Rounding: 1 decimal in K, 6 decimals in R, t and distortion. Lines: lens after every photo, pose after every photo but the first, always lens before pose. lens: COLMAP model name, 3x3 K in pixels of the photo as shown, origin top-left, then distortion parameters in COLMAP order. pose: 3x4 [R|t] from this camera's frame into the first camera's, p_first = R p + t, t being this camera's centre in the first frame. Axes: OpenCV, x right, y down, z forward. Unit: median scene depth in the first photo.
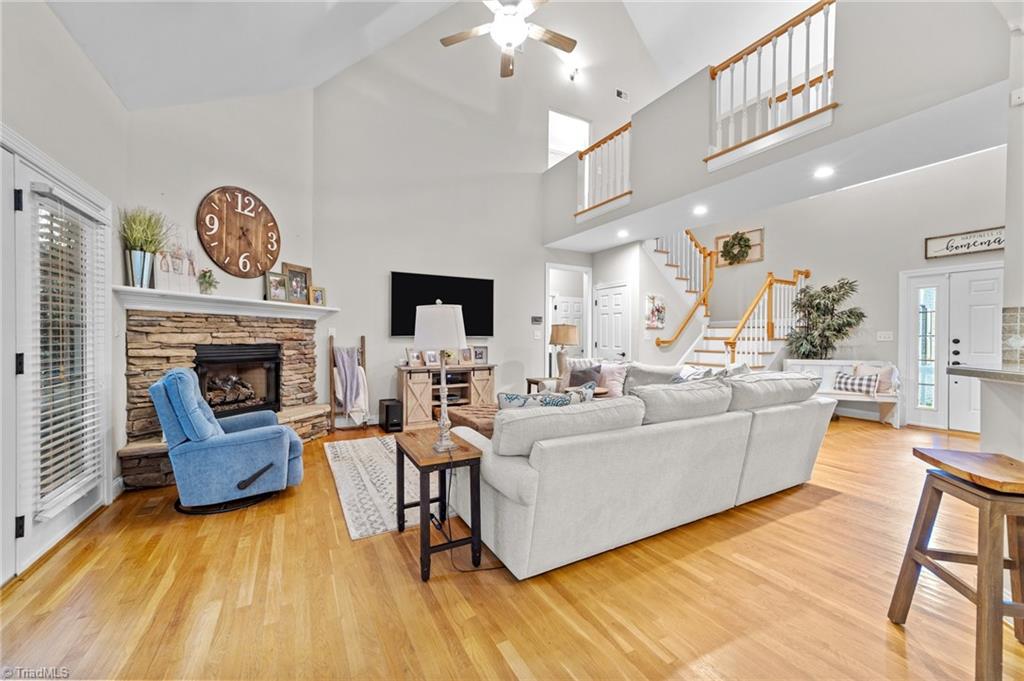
lens RADIAL K [[396.6, 0, 509.6], [0, 396.6, 341.8], [0, 0, 1]] dist [0.000749, 0.000056]
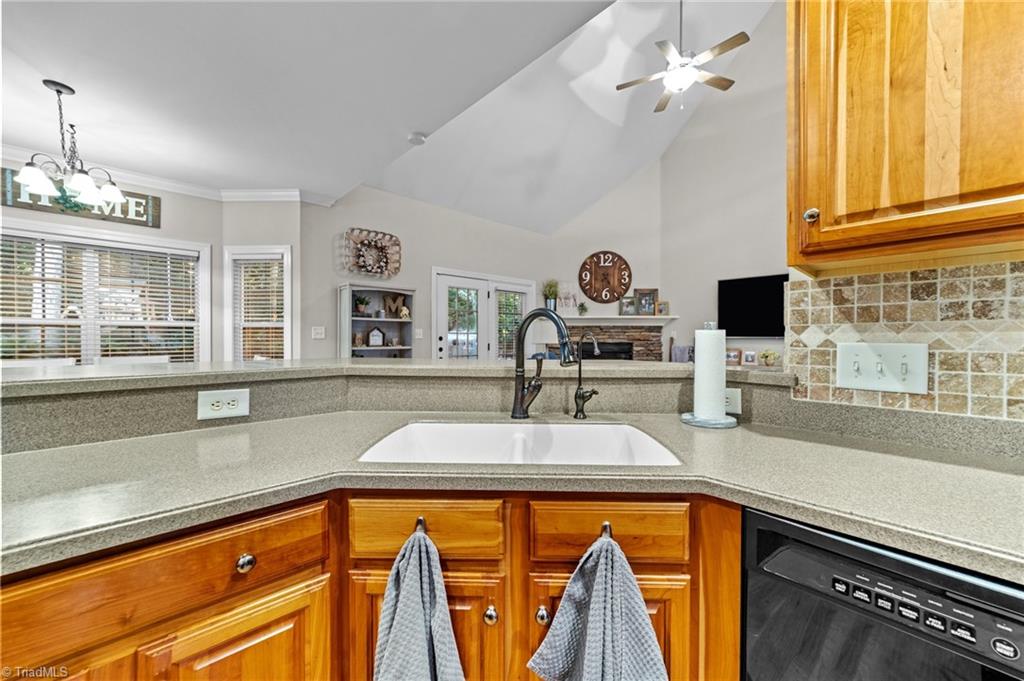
lens RADIAL K [[396.6, 0, 511.2], [0, 396.6, 341.0], [0, 0, 1]] dist [0.000749, 0.000056]
pose [[0.250535, -0.000054, -0.968108, 0.800482], [-0.010069, 0.999946, -0.002661, 0.007203], [0.968055, 0.010415, 0.250521, 0.177423]]
